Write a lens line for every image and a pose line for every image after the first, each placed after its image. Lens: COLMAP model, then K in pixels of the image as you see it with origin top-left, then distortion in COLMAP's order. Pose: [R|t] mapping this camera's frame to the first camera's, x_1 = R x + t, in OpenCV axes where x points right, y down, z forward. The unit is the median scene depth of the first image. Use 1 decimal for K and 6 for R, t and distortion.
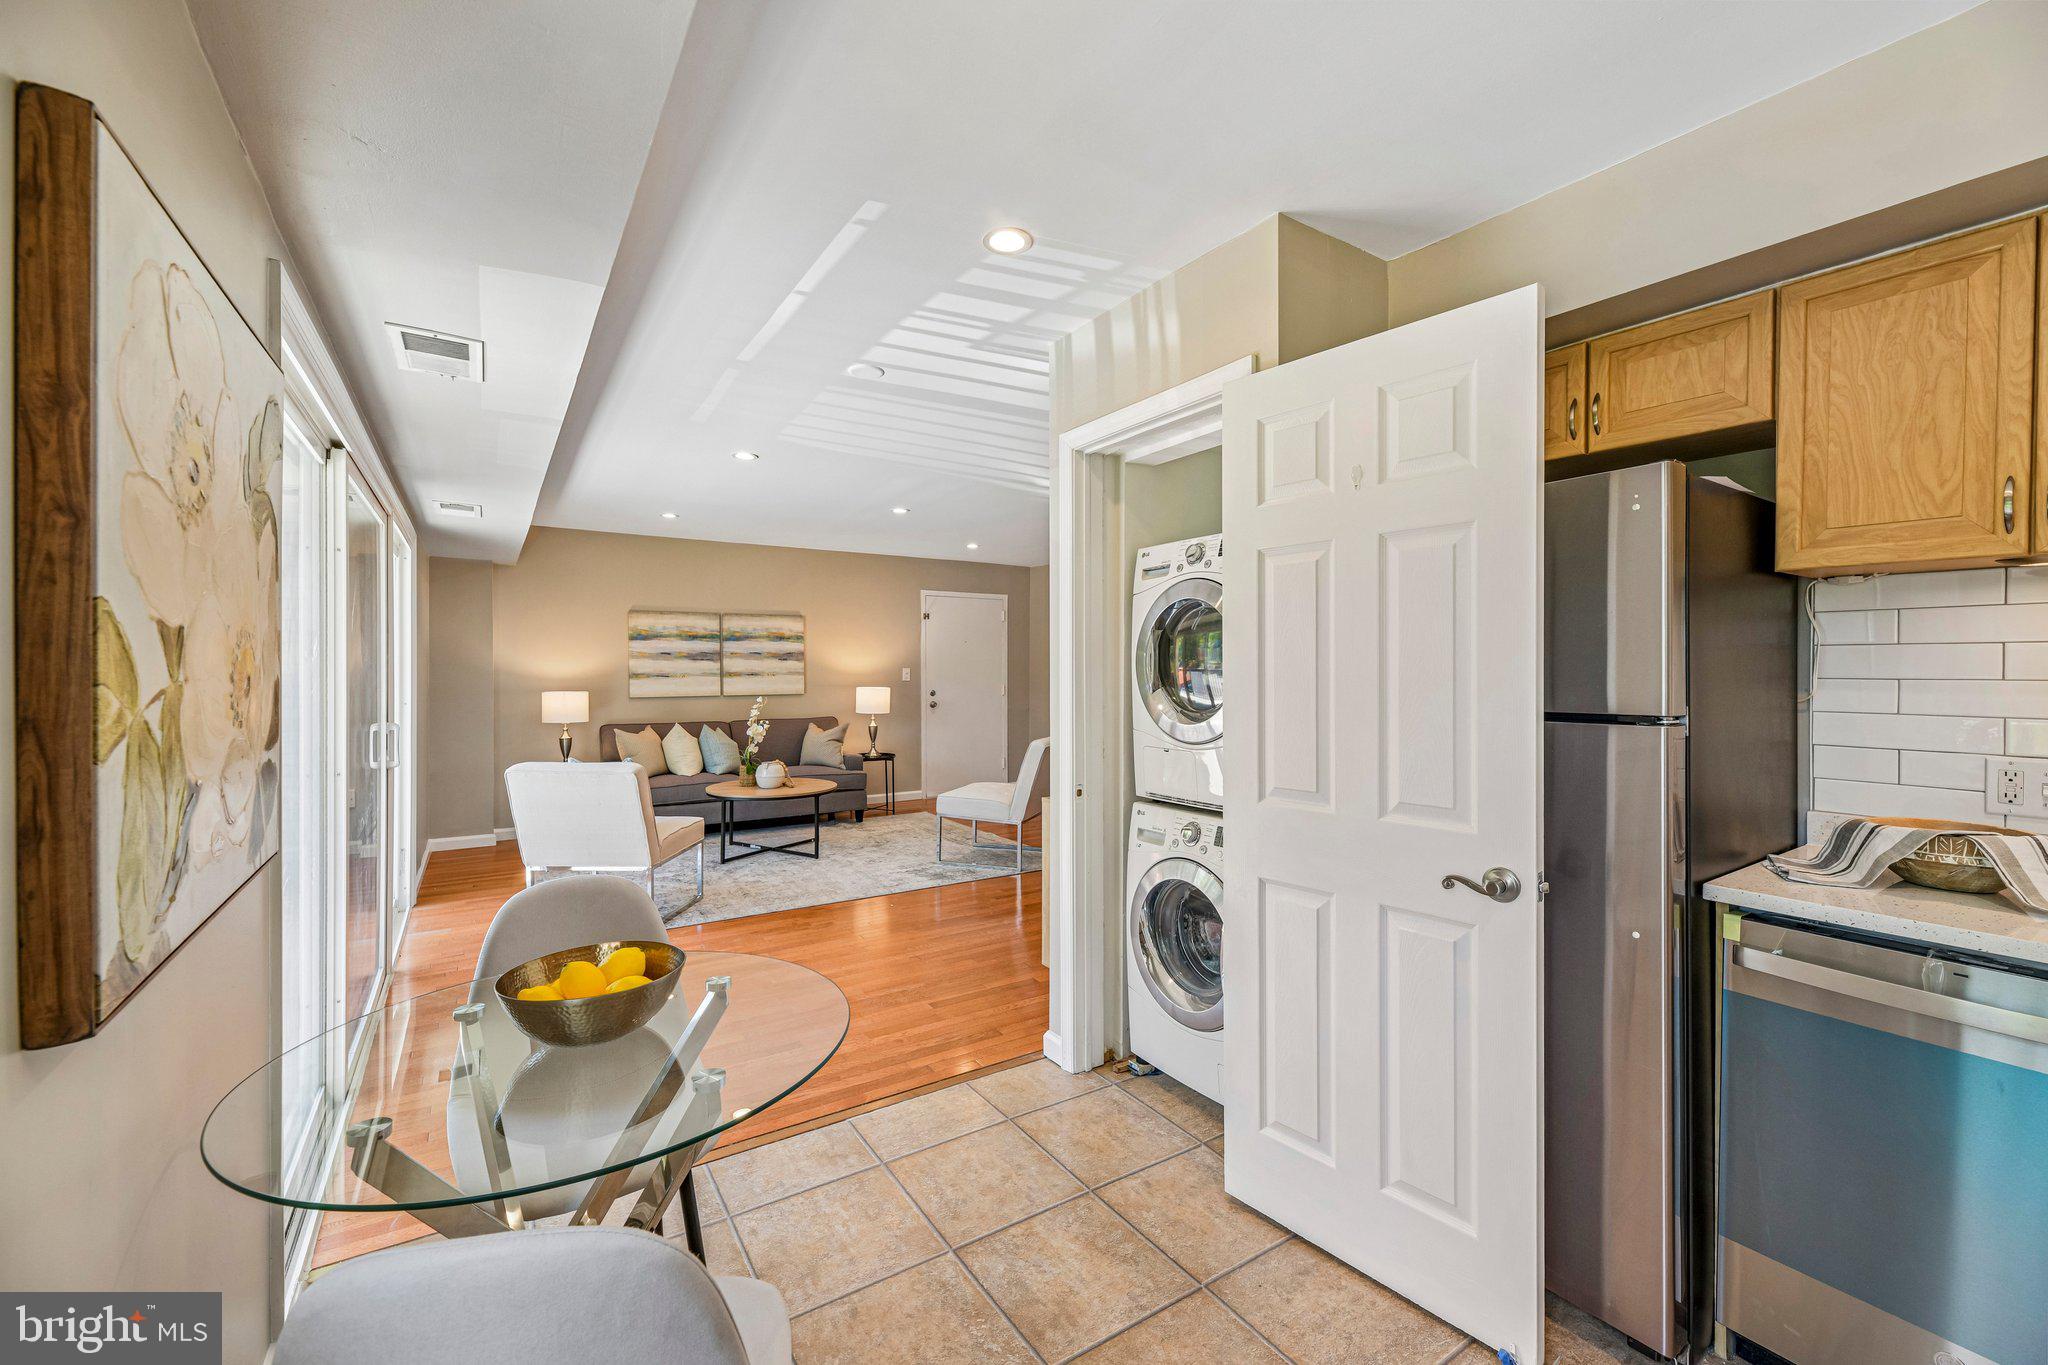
lens RADIAL K [[882.4, 0, 1025.2], [0, 882.4, 665.7], [0, 0, 1]] dist [0.000721, 0.000080]
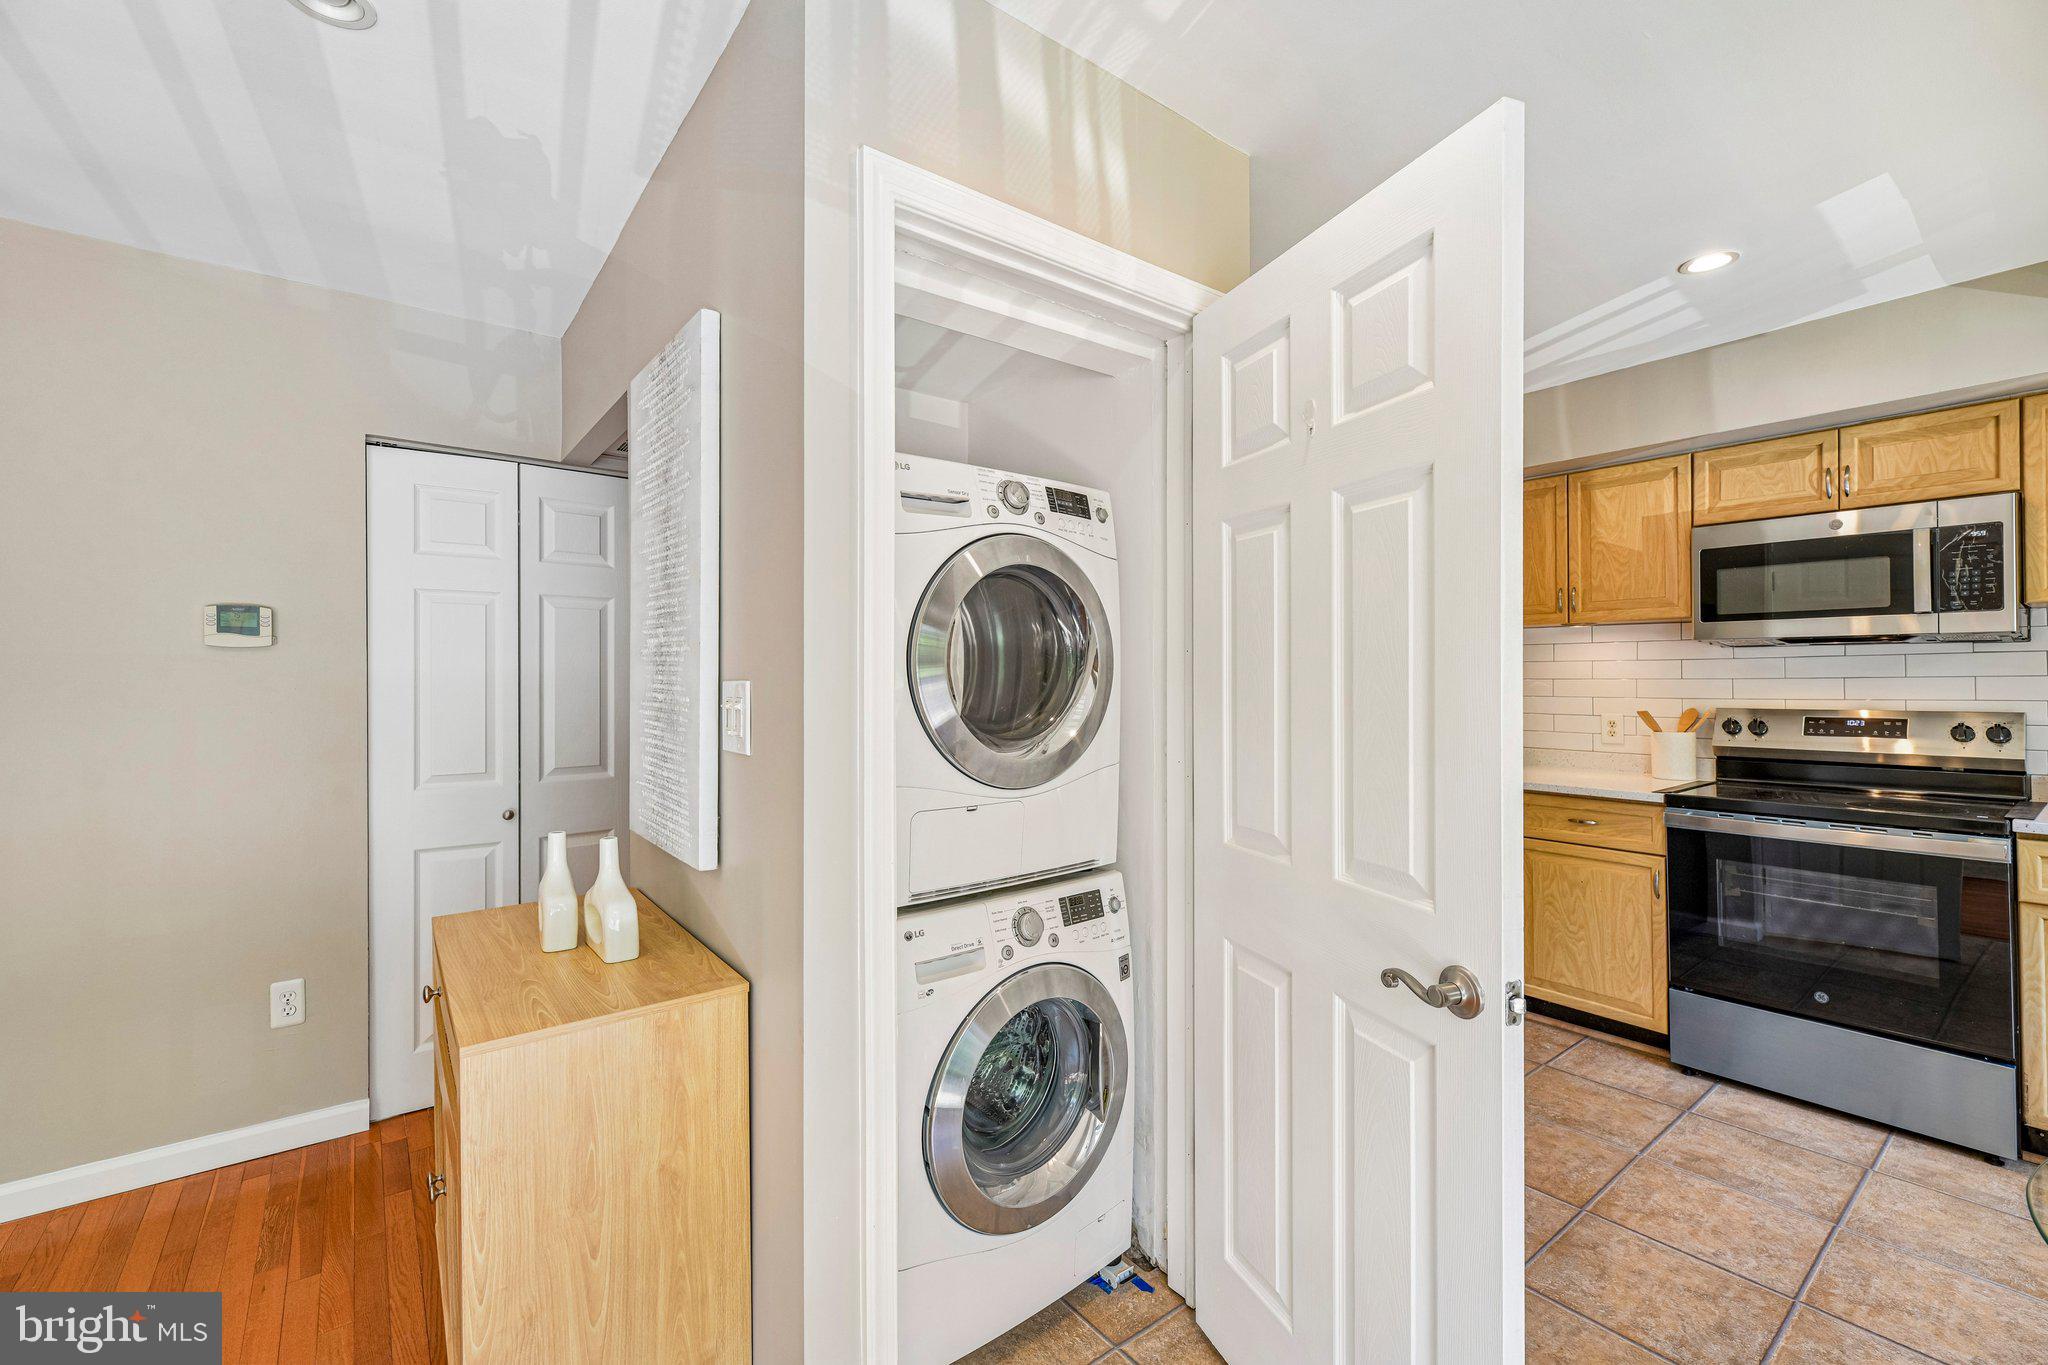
lens RADIAL K [[851.8, 0, 1007.6], [0, 851.8, 666.6], [0, 0, 1]] dist [-0.001219, -0.000653]
pose [[-0.098568, 0.011000, 0.995069, -0.451211], [0.000120, 0.999939, -0.011041, 0.006936], [-0.995130, -0.000969, -0.098564, 1.113644]]
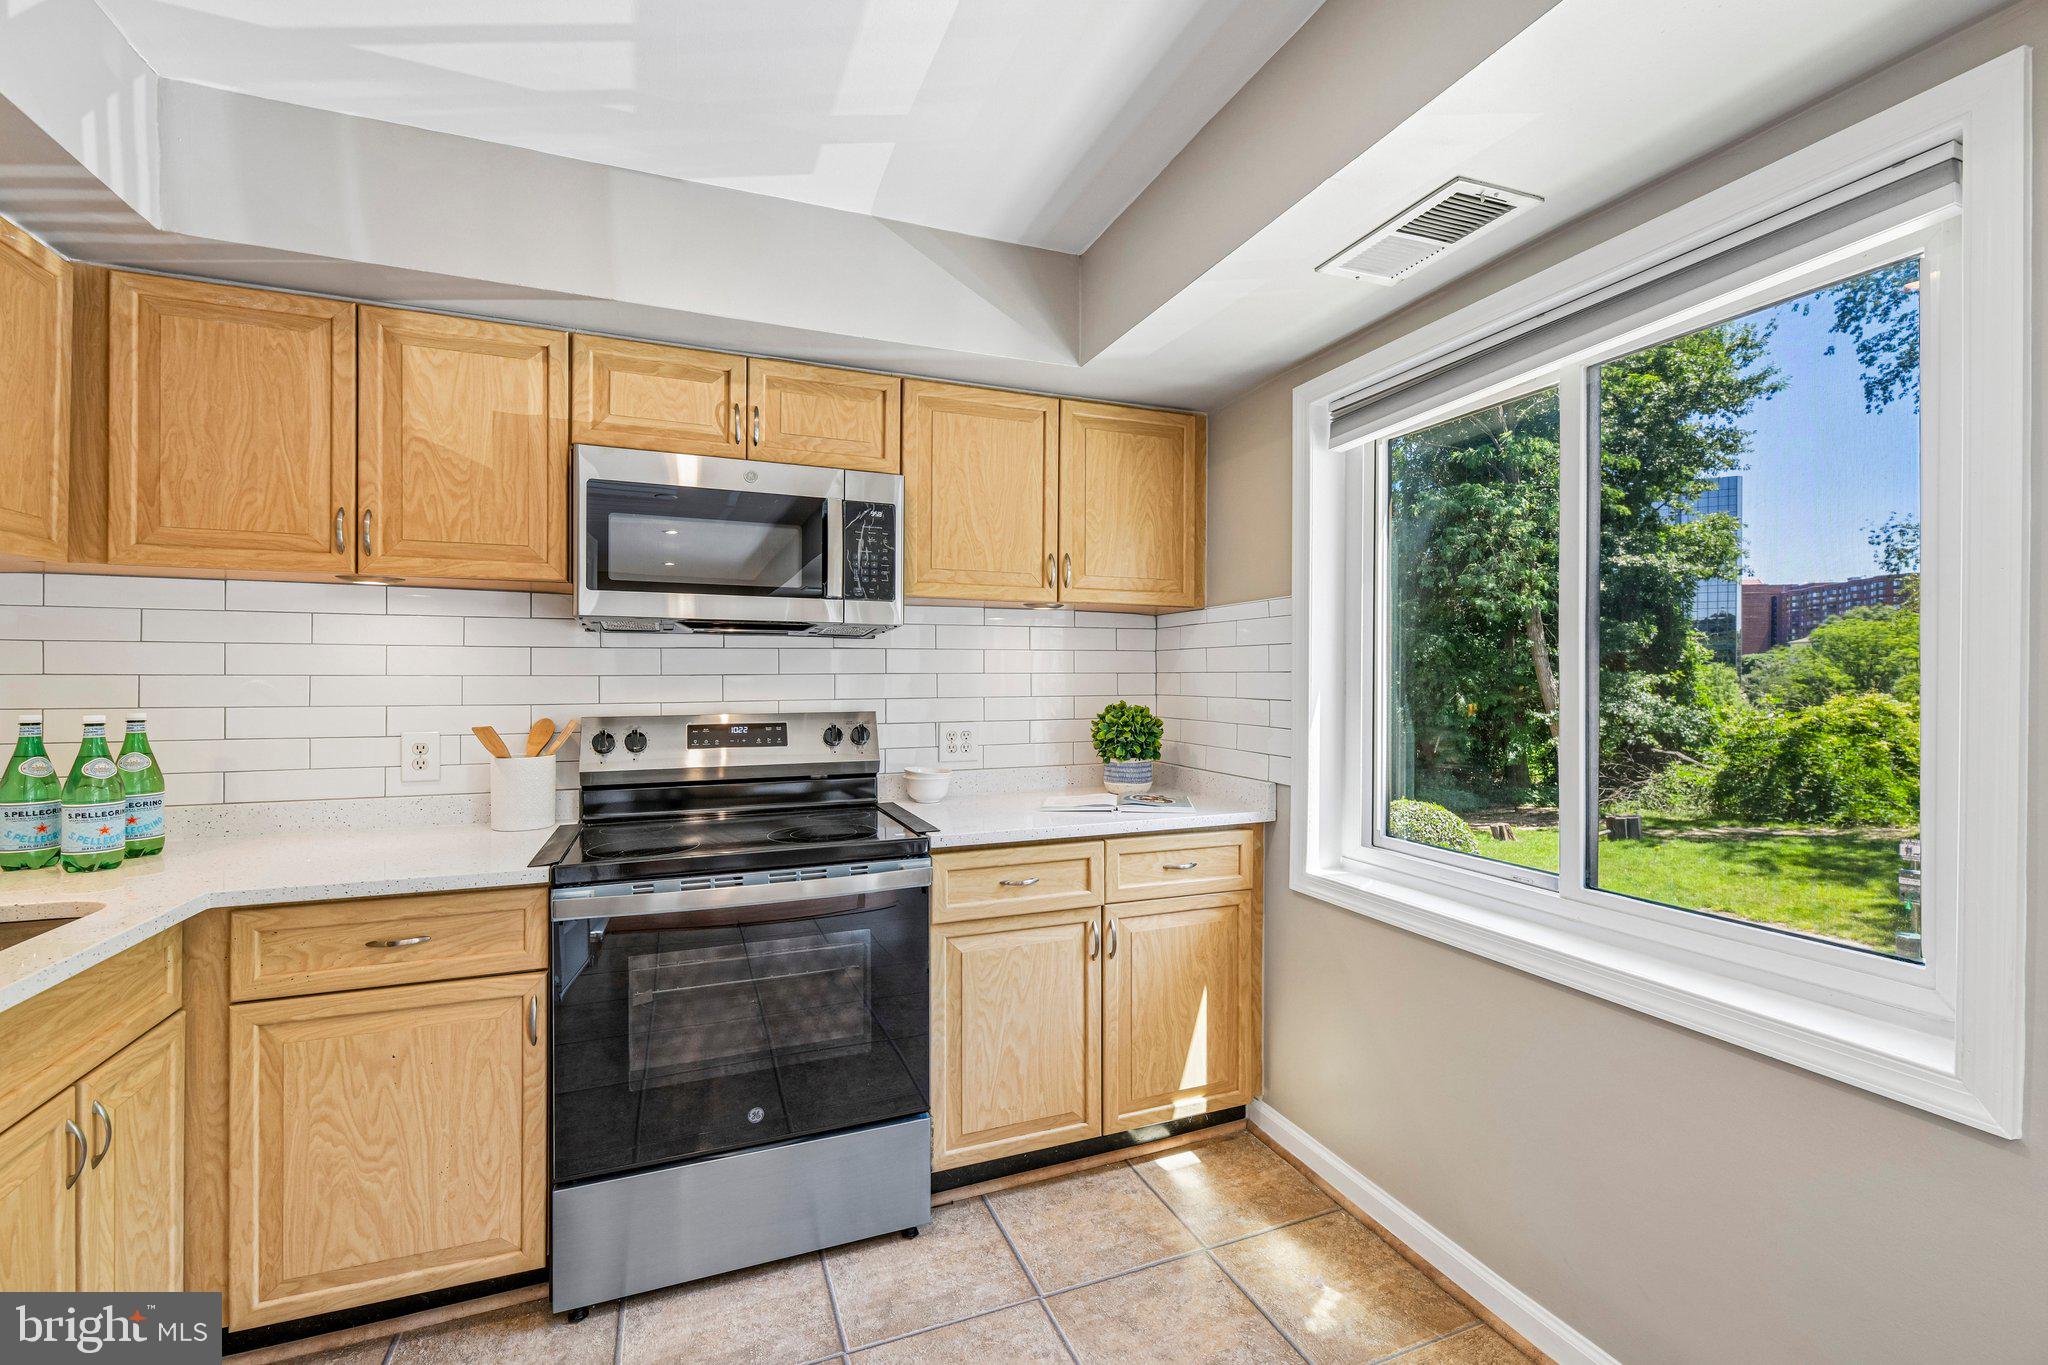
lens RADIAL K [[884.0, 0, 1093.8], [0, 884.0, 677.9], [0, 0, 1]] dist [0.017611, -0.006274]
pose [[-0.991239, -0.004683, 0.131998, 0.030861], [-0.004936, 0.999987, -0.001587, 0.011766], [-0.131988, -0.002225, -0.991249, 0.802078]]
